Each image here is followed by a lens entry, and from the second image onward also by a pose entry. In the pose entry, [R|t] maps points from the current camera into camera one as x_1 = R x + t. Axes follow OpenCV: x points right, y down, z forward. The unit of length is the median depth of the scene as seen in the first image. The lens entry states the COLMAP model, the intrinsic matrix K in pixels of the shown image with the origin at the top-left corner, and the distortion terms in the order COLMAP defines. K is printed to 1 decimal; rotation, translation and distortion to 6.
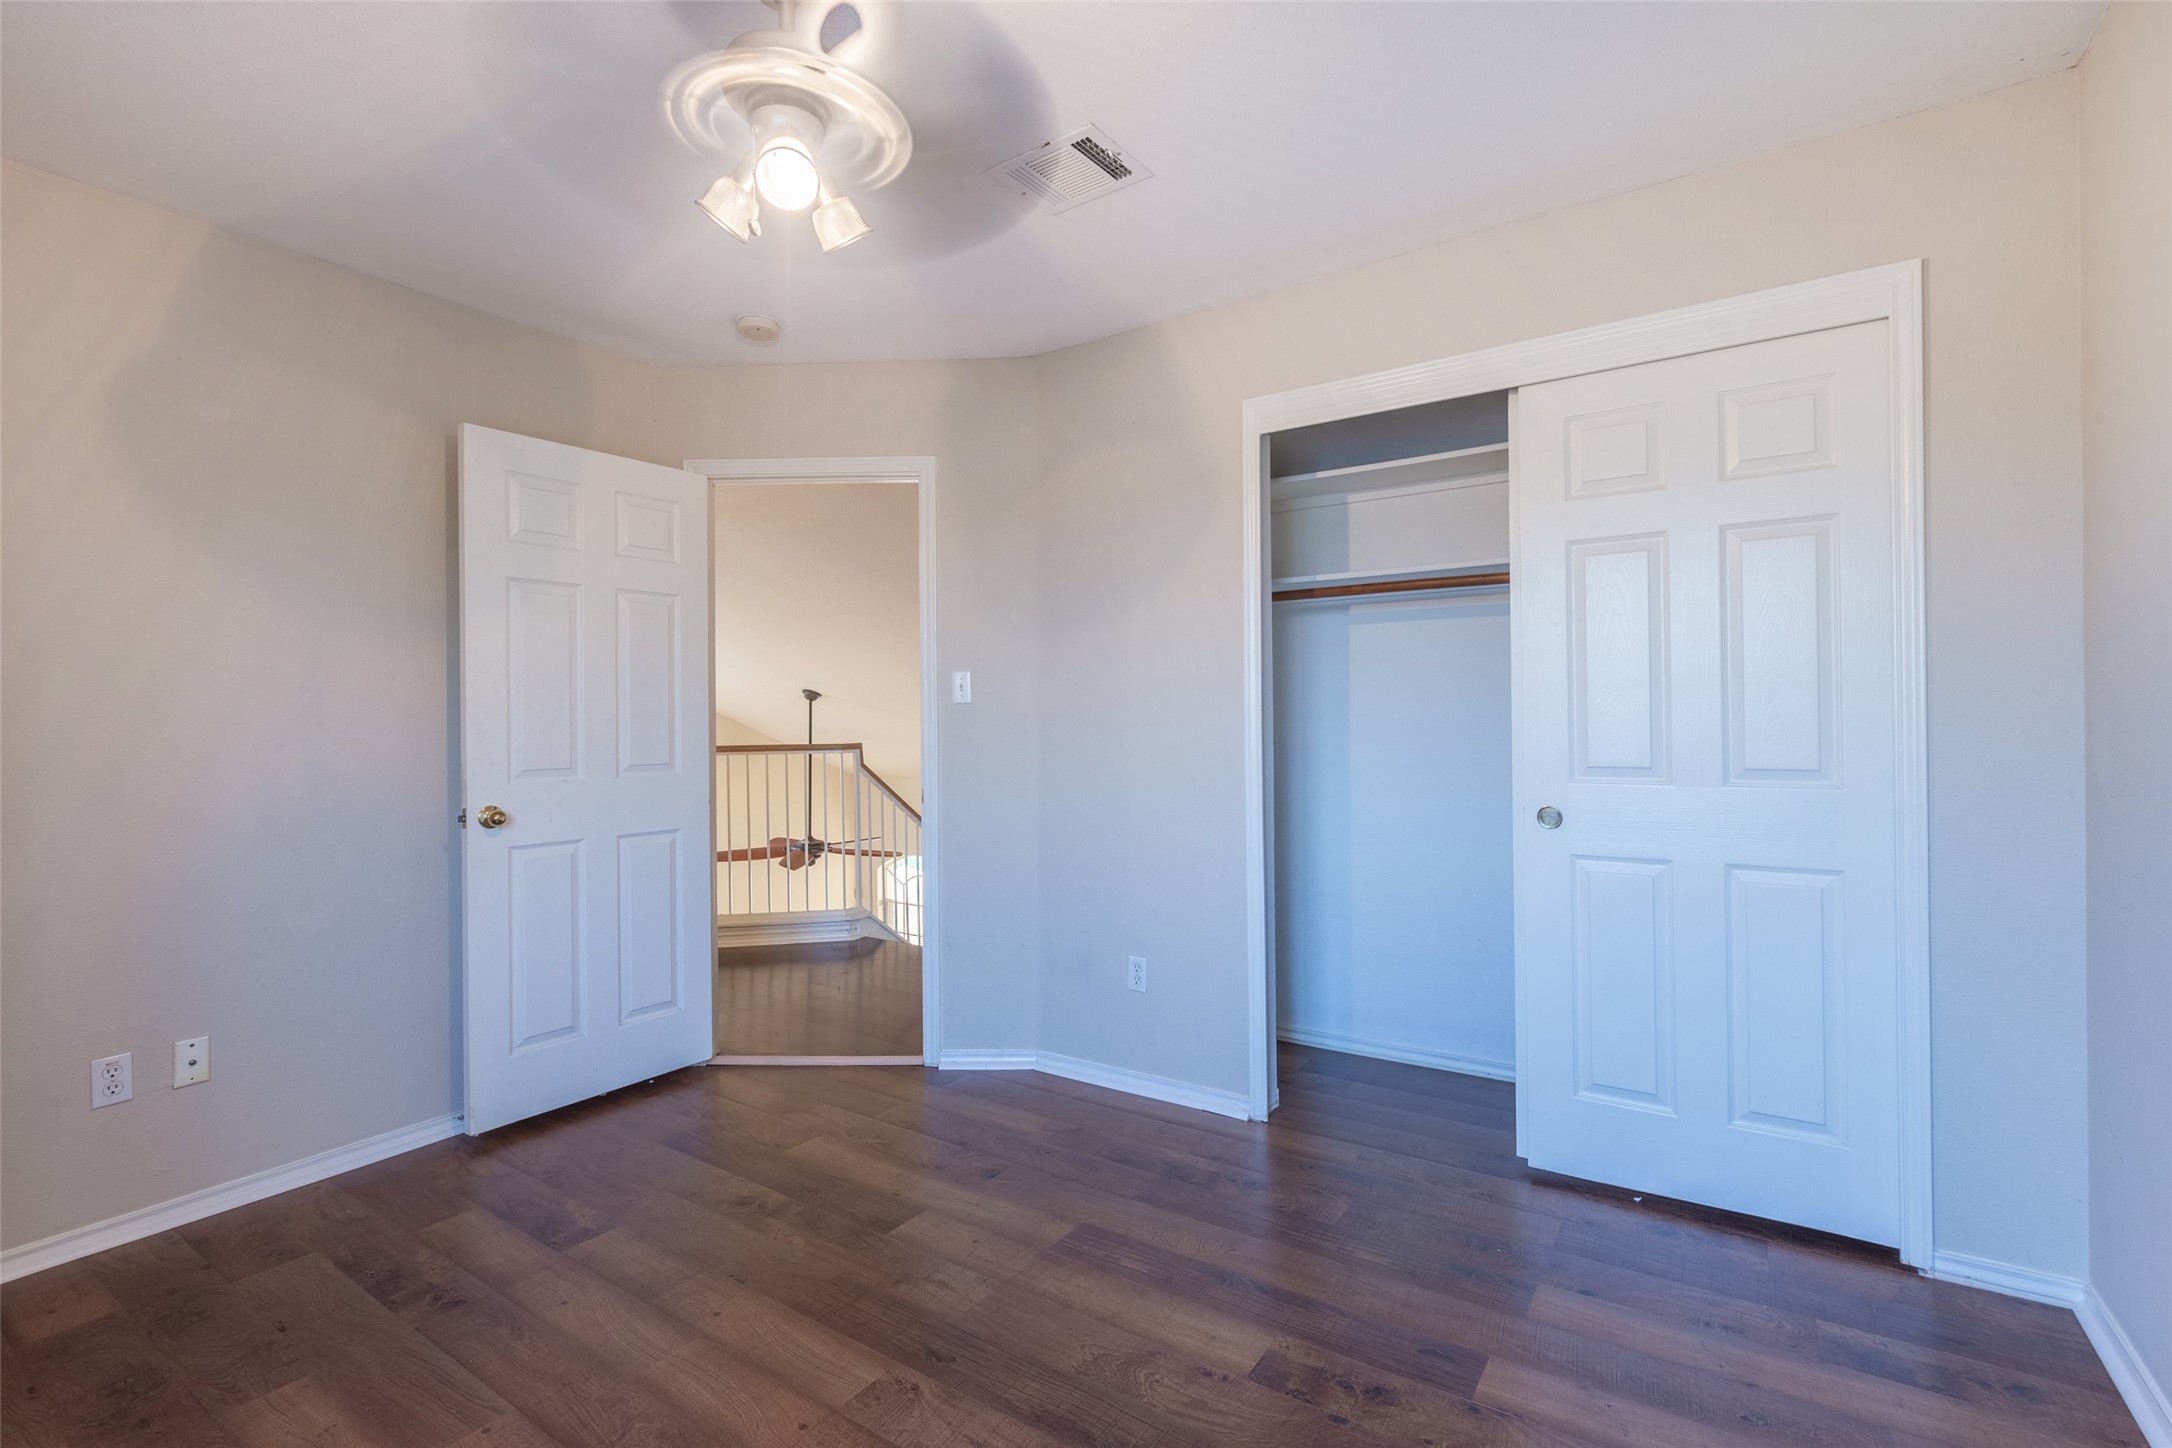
lens RADIAL K [[970.3, 0, 1089.1], [0, 970.3, 719.6], [0, 0, 1]] dist [-0.000958, -0.000101]
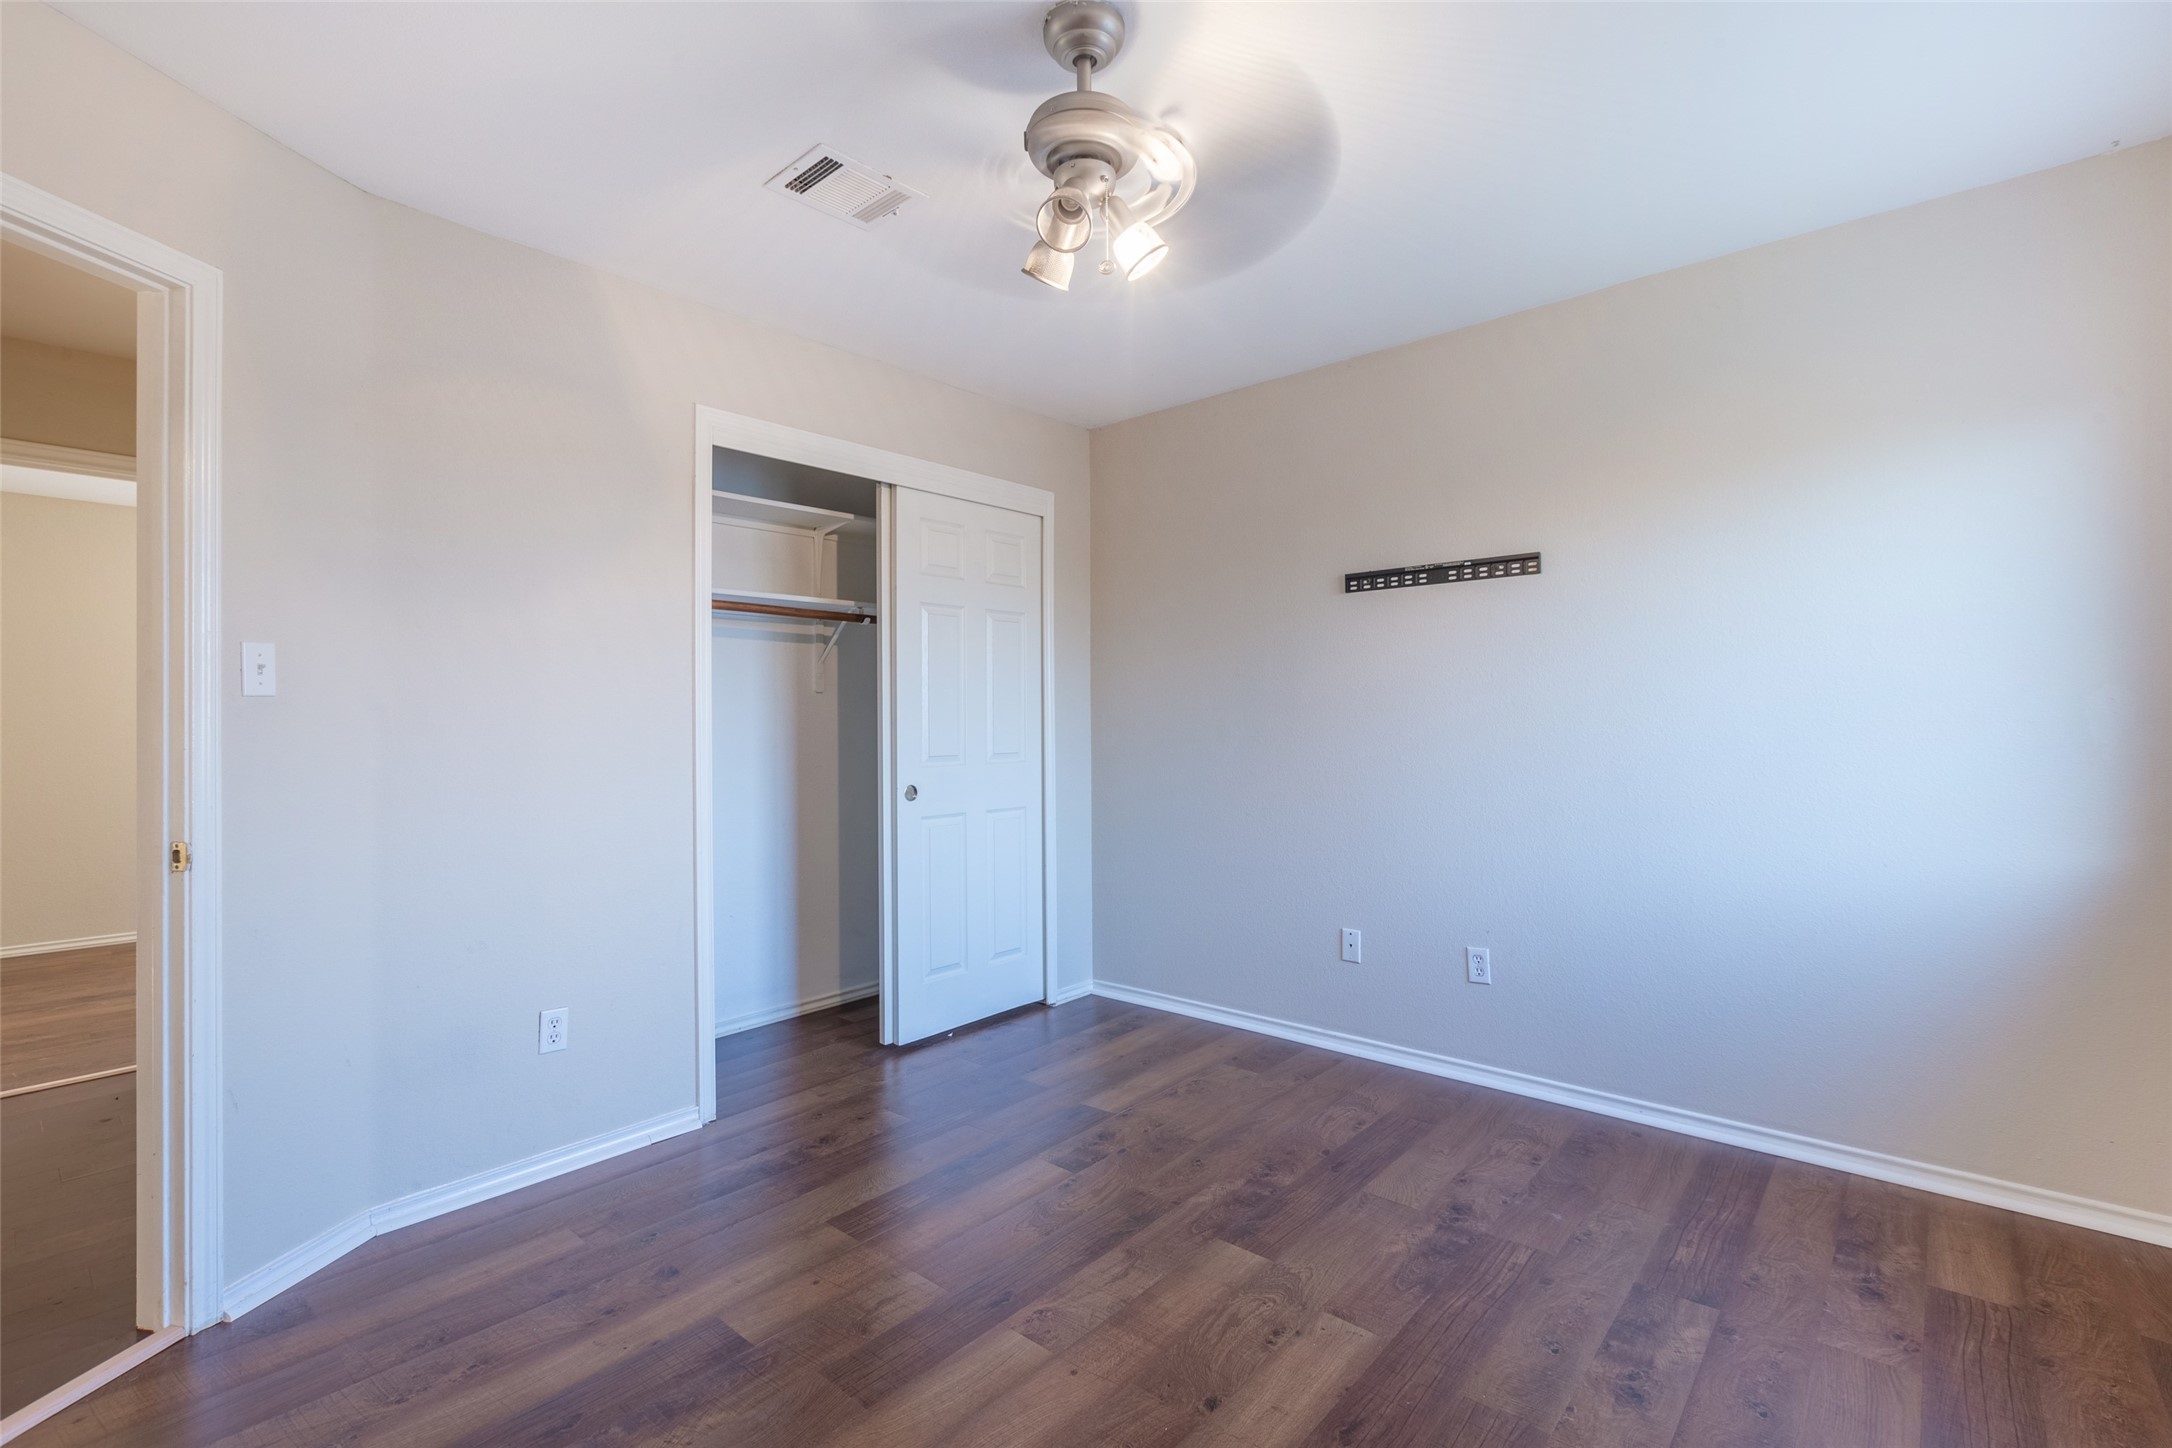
lens RADIAL K [[970.3, 0, 1089.1], [0, 970.3, 719.6], [0, 0, 1]] dist [-0.000958, -0.000101]
pose [[0.127984, 0.010747, 0.991718, -1.005925], [0.003222, 0.999932, -0.011252, 0.009561], [-0.991771, 0.004635, 0.127940, 0.615139]]
